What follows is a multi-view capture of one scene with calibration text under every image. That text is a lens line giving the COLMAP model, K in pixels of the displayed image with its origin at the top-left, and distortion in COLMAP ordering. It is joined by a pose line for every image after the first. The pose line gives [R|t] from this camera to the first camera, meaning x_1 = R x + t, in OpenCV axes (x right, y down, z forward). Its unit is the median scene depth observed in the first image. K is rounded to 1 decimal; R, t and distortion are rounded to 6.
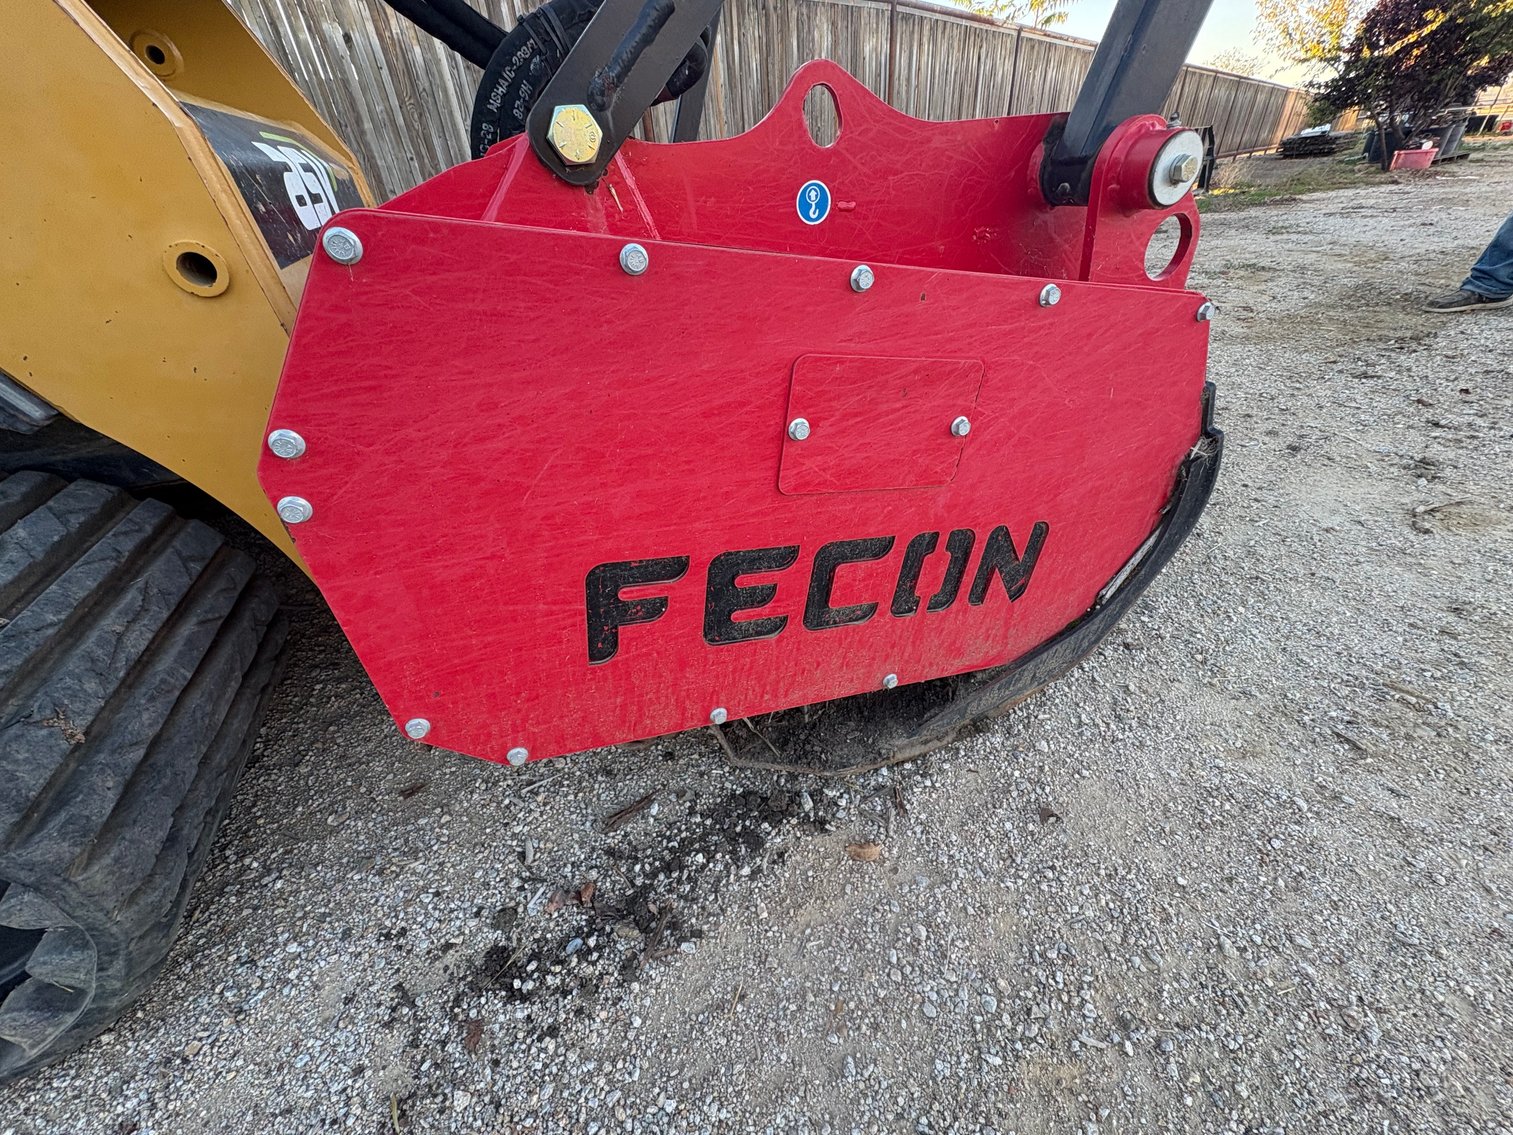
lens RADIAL K [[602.1, 0, 757.2], [0, 602.1, 562.1], [0, 0, 1]] dist [0.003280, -0.000339]
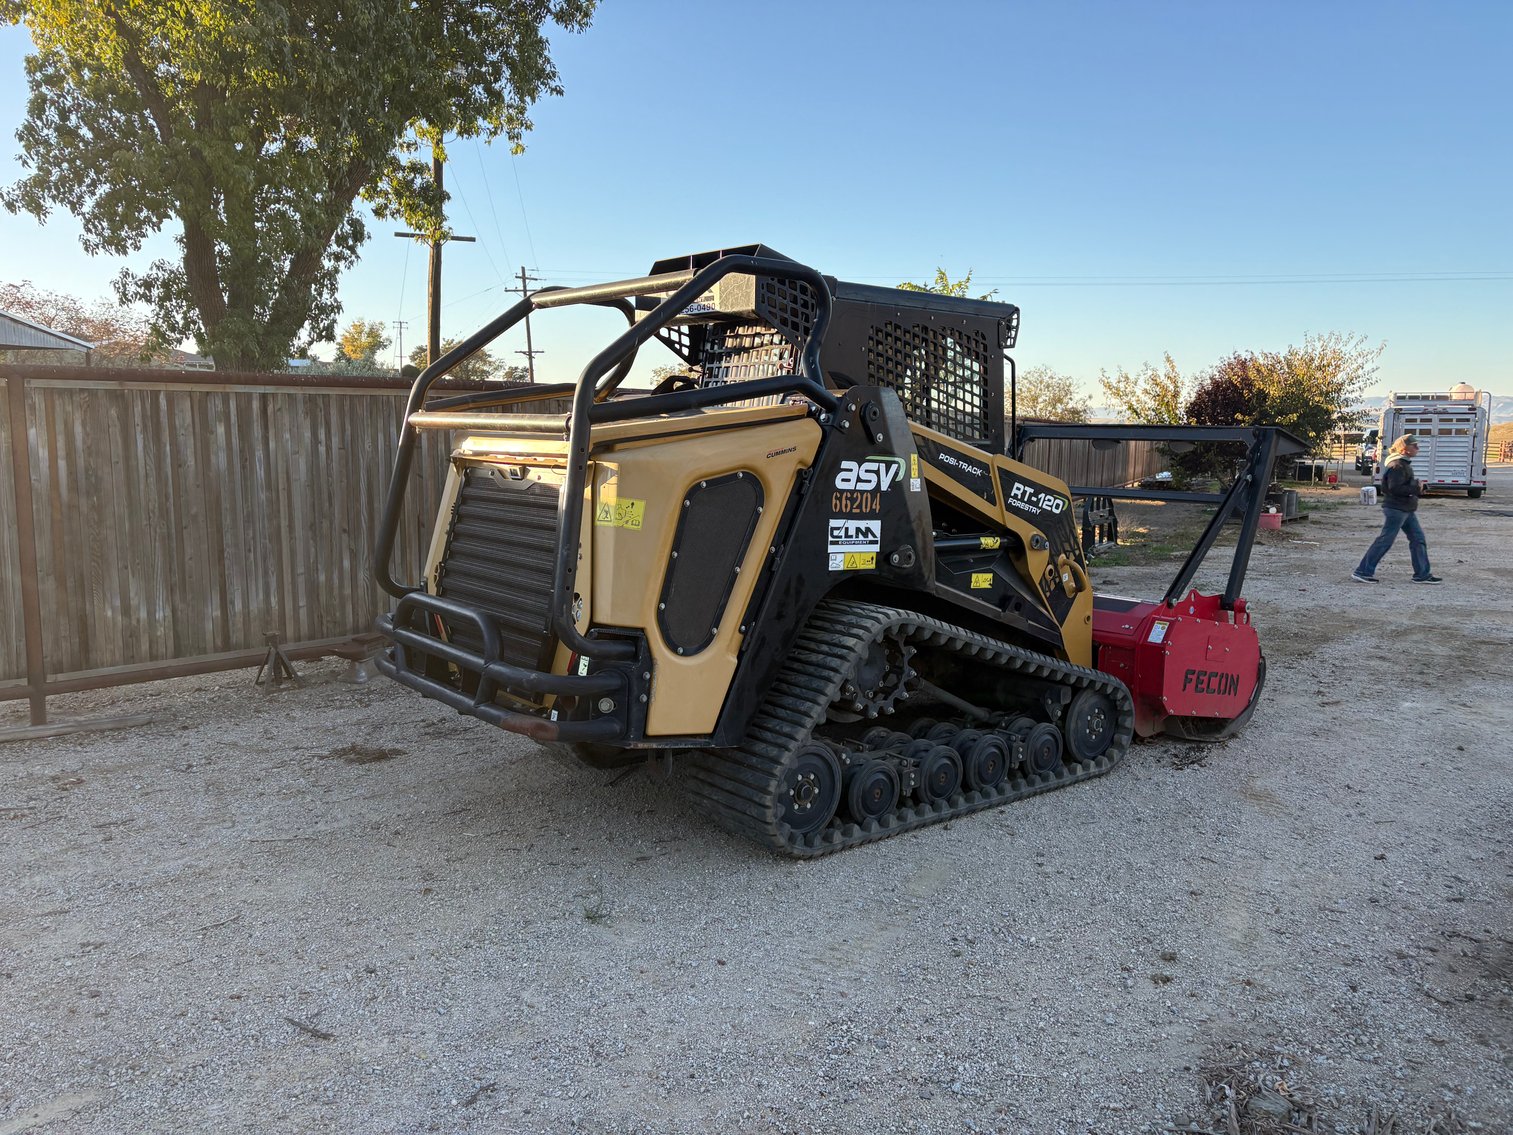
lens RADIAL K [[1143.7, 0, 749.2], [0, 1143.7, 560.1], [0, 0, 1]] dist [0.030612, -0.004363]
pose [[0.947995, 0.036661, 0.316165, -4.724117], [0.113057, 0.889779, -0.442167, 2.110514], [-0.297527, 0.454917, 0.839362, -4.526823]]
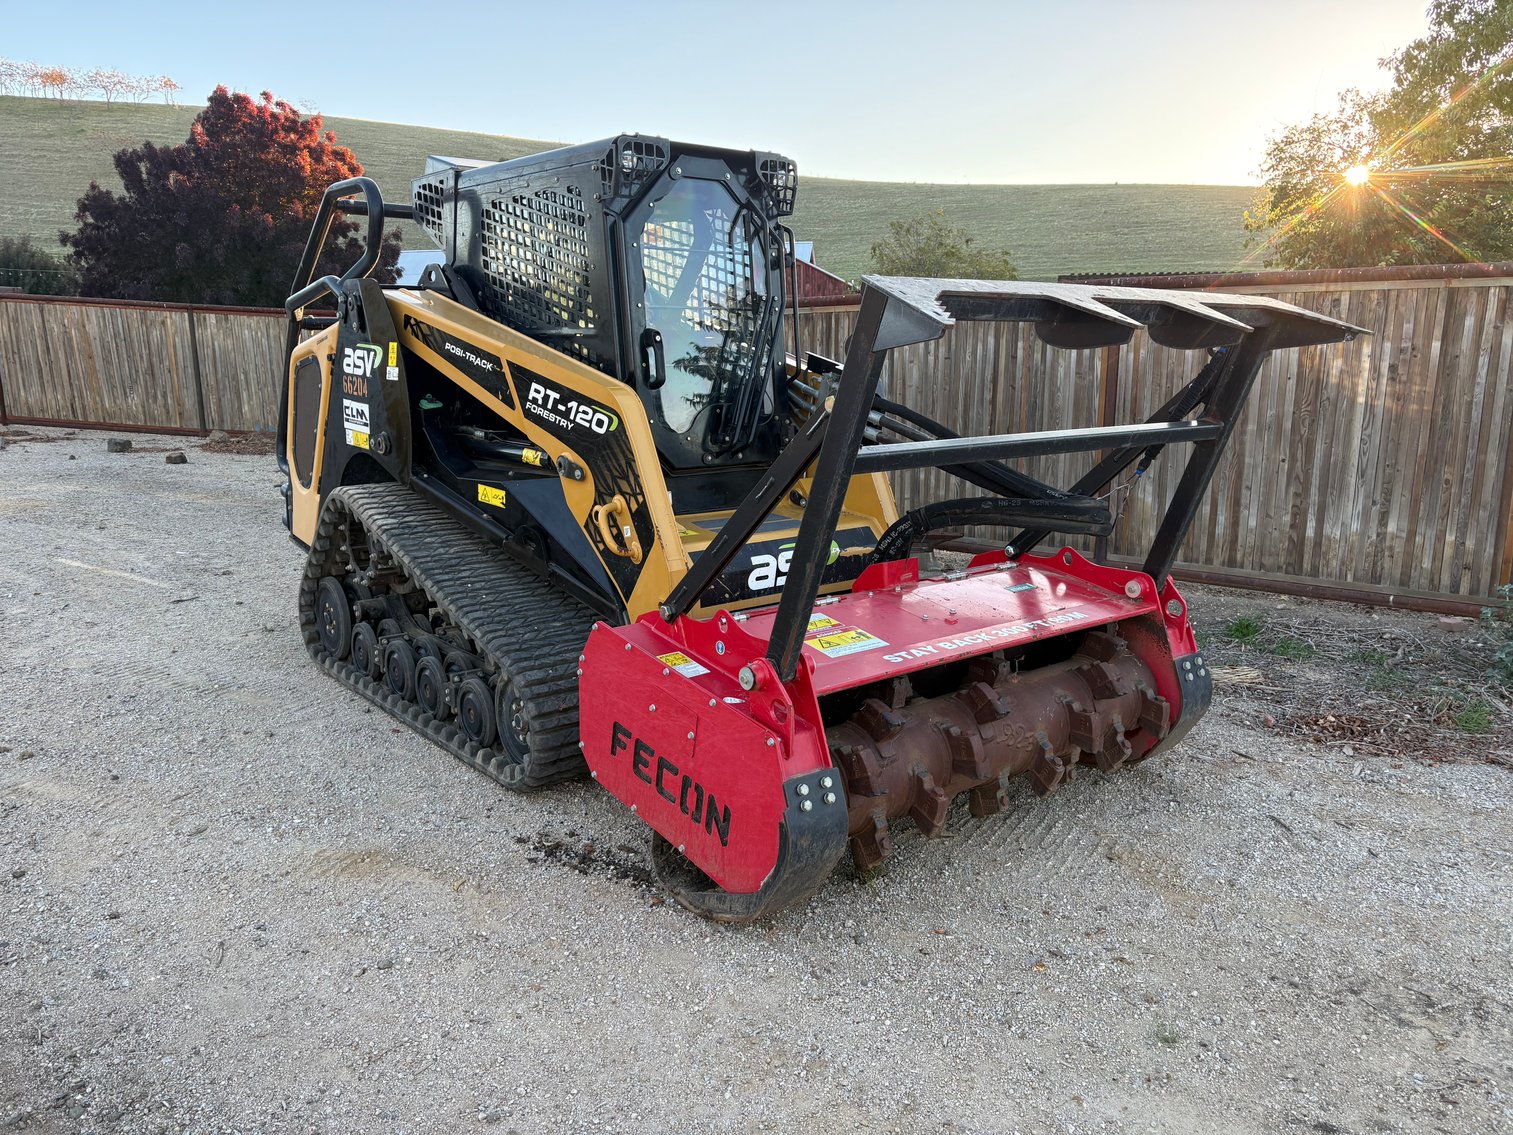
lens RADIAL K [[1143.7, 0, 758.7], [0, 1143.7, 579.7], [0, 0, 1]] dist [0.030612, -0.004363]
pose [[0.319091, 0.247934, -0.914719, 3.421924], [-0.544796, 0.837751, 0.037025, -0.809102], [0.775486, 0.486521, 0.402392, -0.787880]]
